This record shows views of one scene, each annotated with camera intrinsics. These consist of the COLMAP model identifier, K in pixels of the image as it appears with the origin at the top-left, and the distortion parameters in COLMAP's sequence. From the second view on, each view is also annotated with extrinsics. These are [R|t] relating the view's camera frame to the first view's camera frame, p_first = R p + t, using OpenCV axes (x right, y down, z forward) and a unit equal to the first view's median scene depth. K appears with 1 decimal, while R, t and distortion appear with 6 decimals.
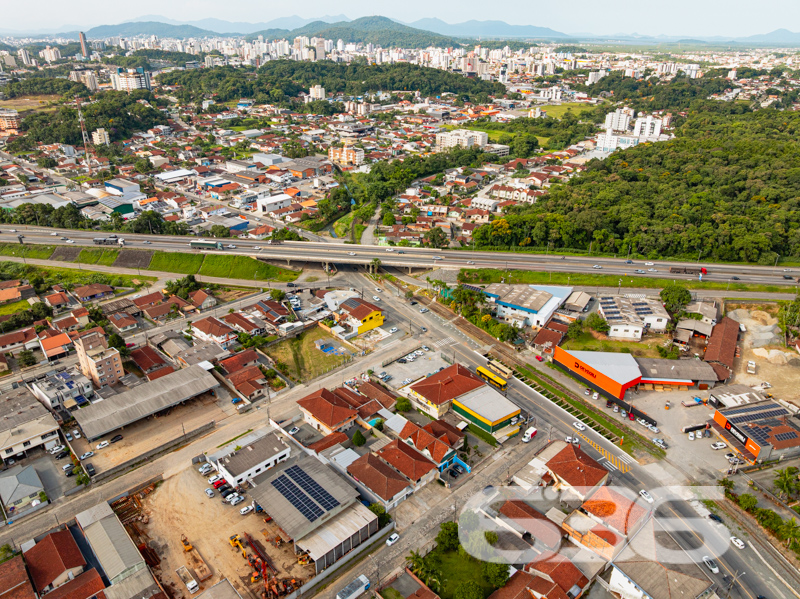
lens RADIAL K [[559.5, 0, 399.9], [0, 559.5, 296.8], [0, 0, 1]] dist [-0.032378, -0.000326]
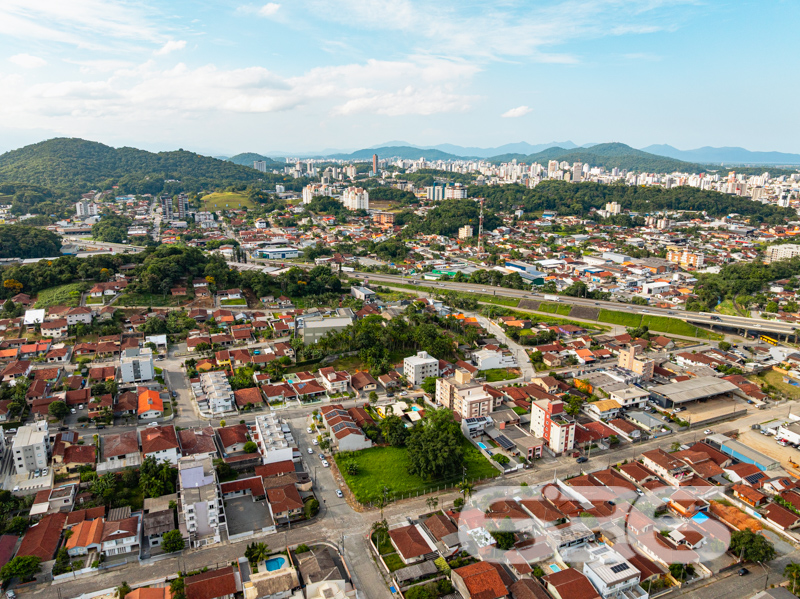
lens RADIAL K [[559.5, 0, 399.9], [0, 559.5, 296.8], [0, 0, 1]] dist [-0.032378, -0.000326]
pose [[0.934702, 0.088622, -0.344207, -0.188232], [-0.154738, 0.973289, -0.169604, 0.085078], [0.319982, 0.211791, 0.923448, -0.183176]]
